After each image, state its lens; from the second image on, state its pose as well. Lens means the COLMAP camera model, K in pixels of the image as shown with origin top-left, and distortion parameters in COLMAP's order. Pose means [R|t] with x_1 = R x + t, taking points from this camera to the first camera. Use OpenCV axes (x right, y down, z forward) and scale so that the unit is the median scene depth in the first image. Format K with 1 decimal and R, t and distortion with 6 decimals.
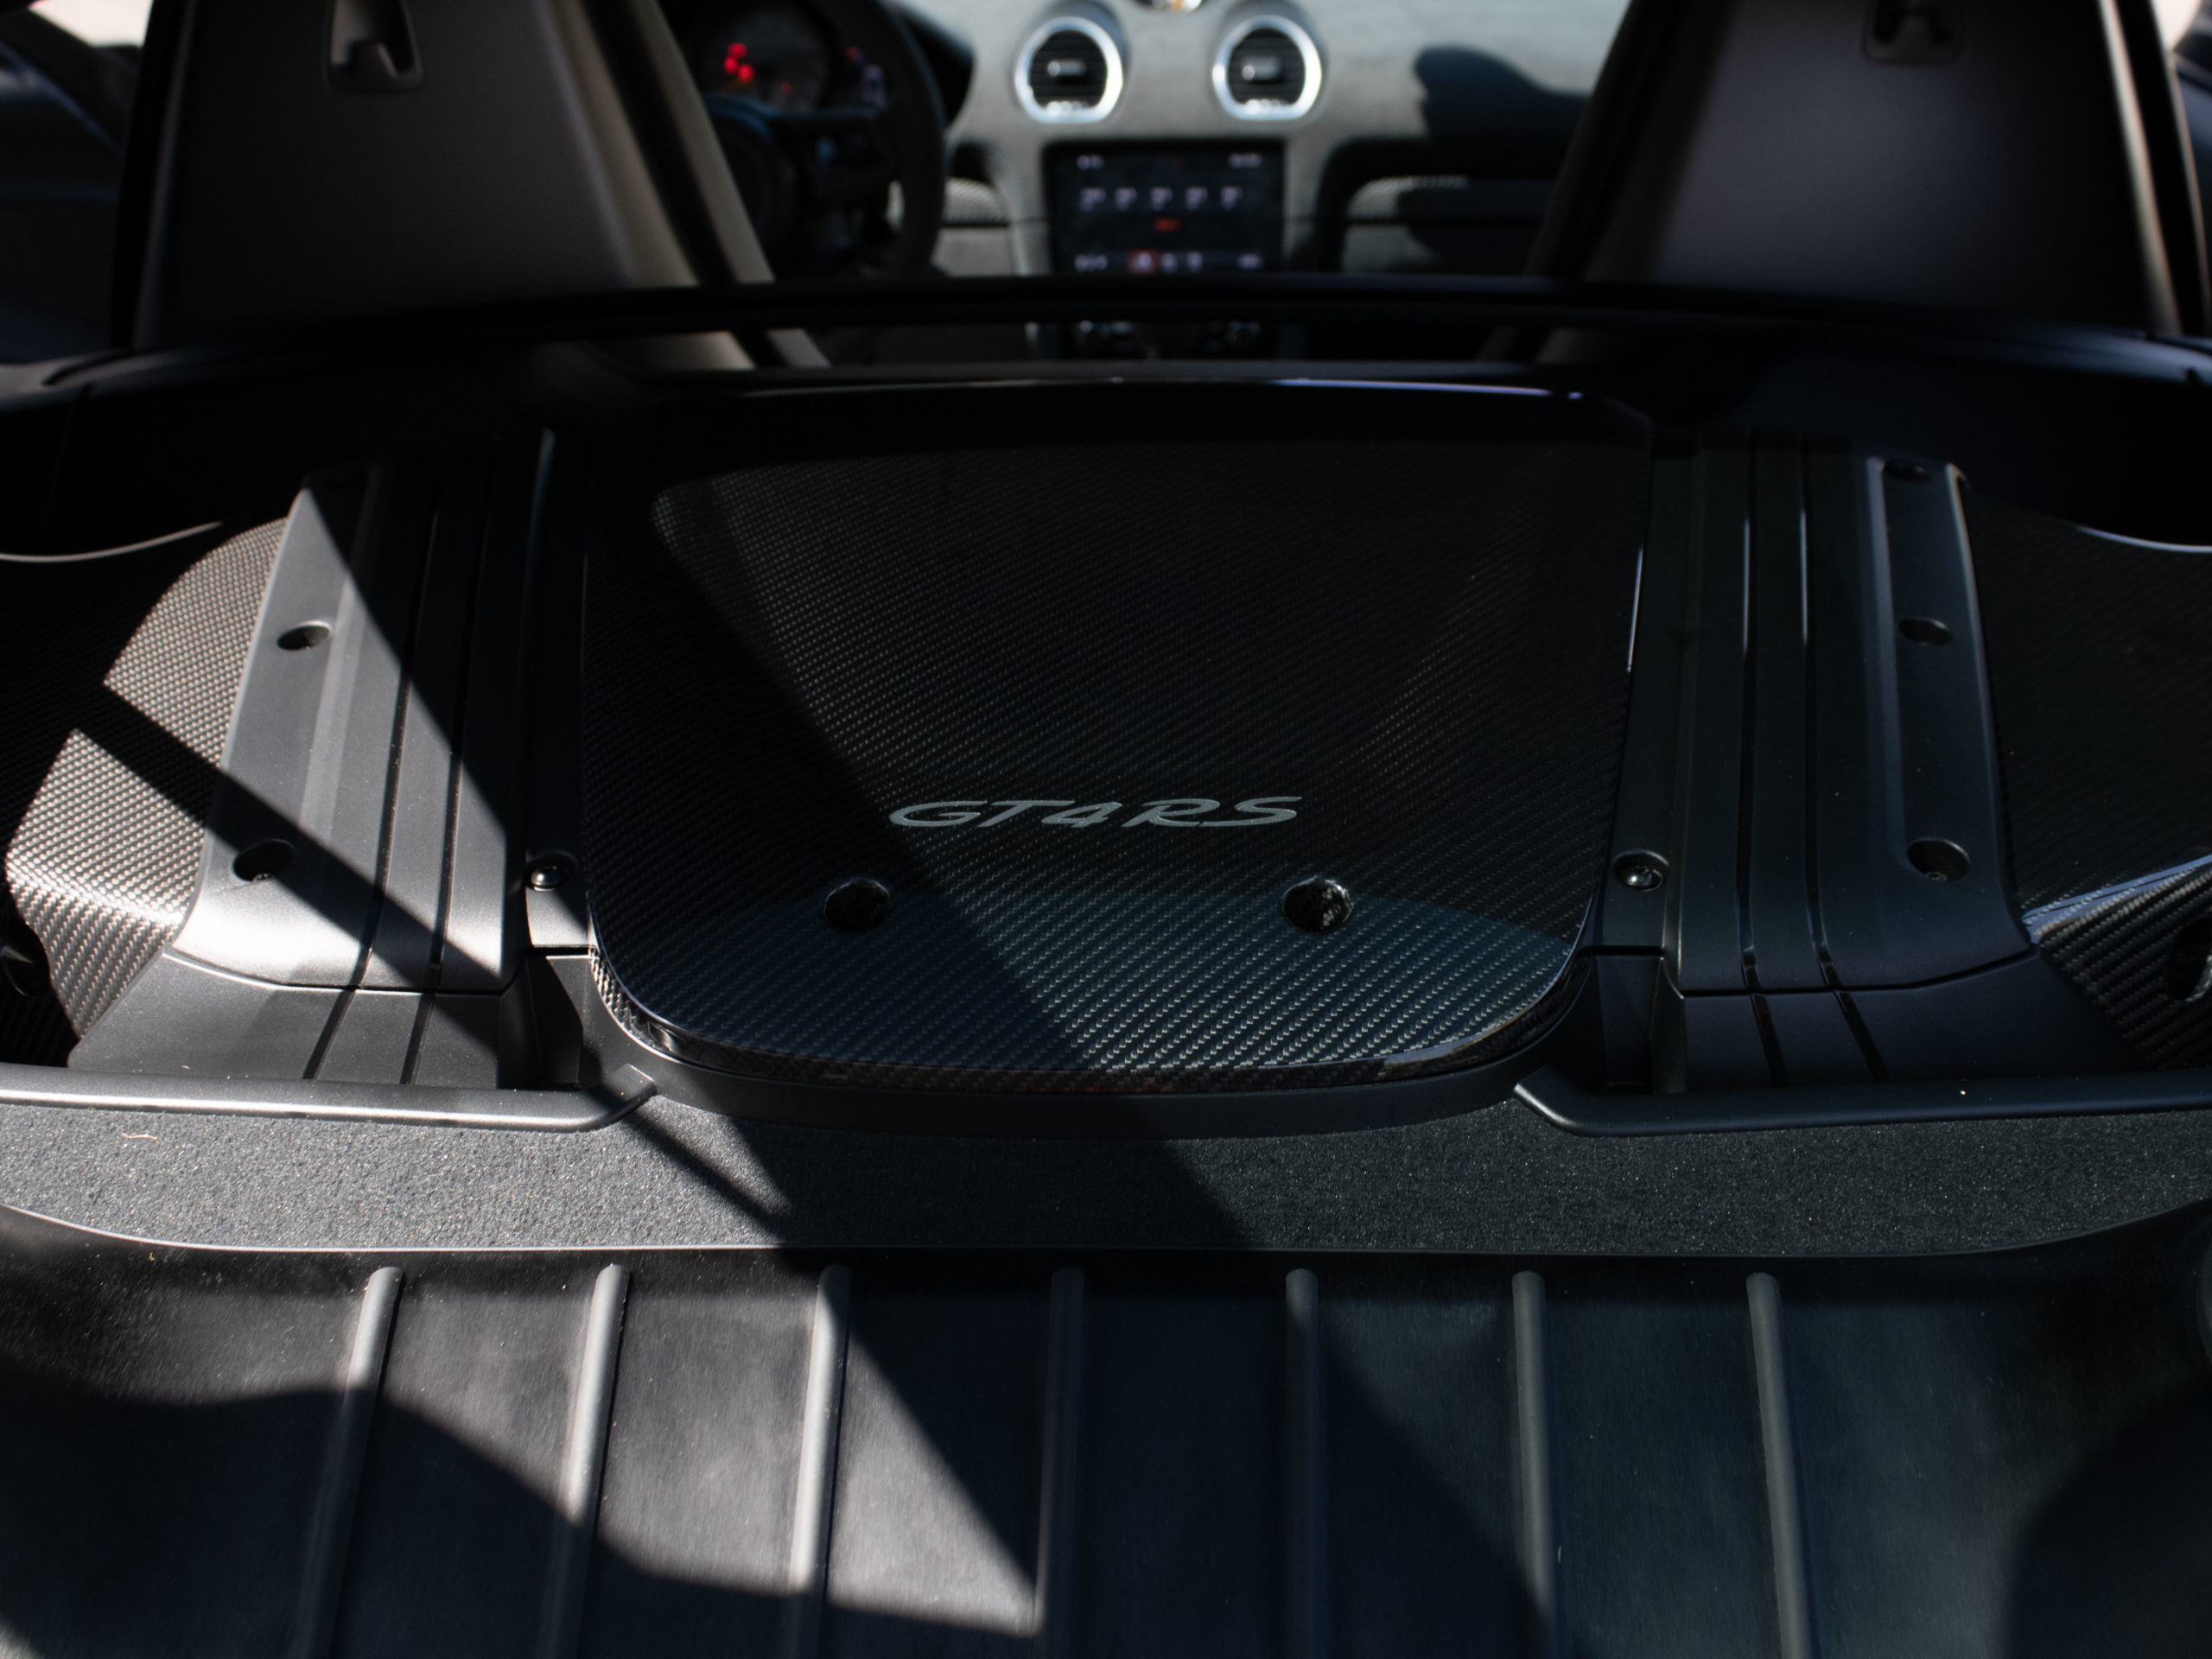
lens RADIAL K [[2796.7, 0, 1106.0], [0, 2796.7, 829.5], [0, 0, 1]] dist [-0.073102, 0.025603]
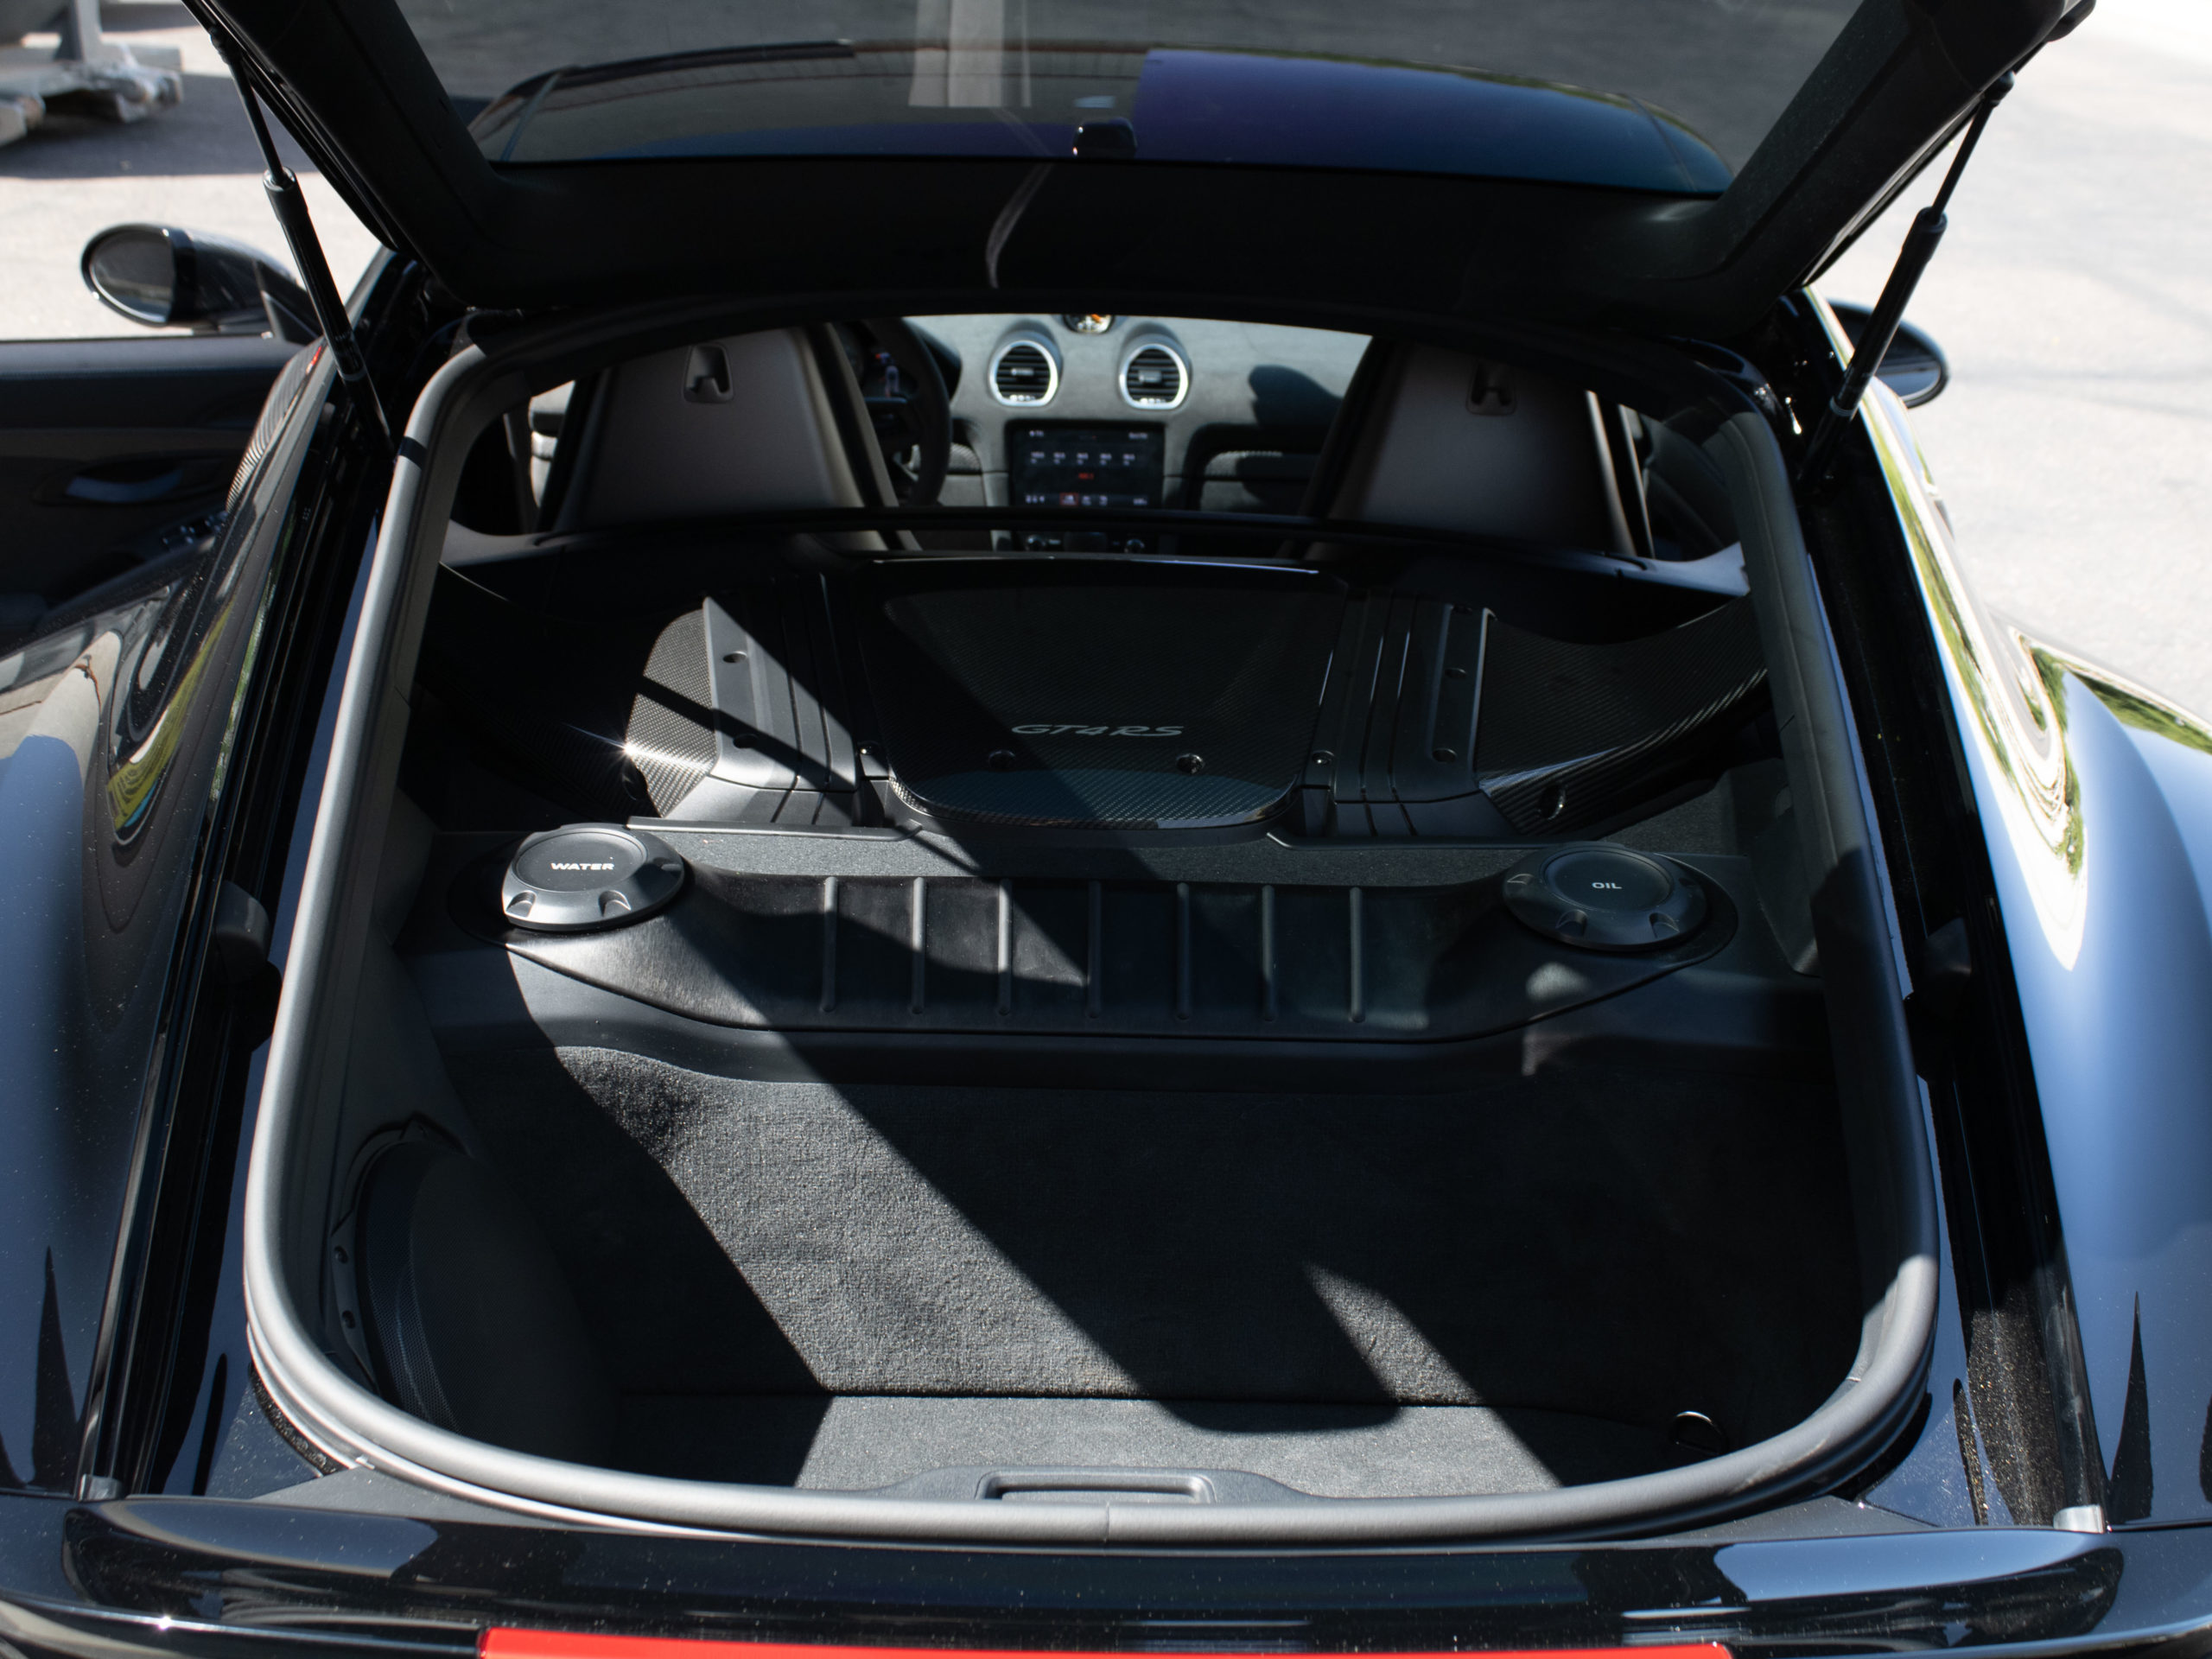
lens RADIAL K [[2796.7, 0, 1106.0], [0, 2796.7, 829.5], [0, 0, 1]] dist [-0.073102, 0.025603]
pose [[0.998173, 0.025514, 0.054766, -0.085214], [-0.020970, 0.996411, -0.082010, 0.186543], [-0.056662, 0.080711, 0.995126, -0.936148]]
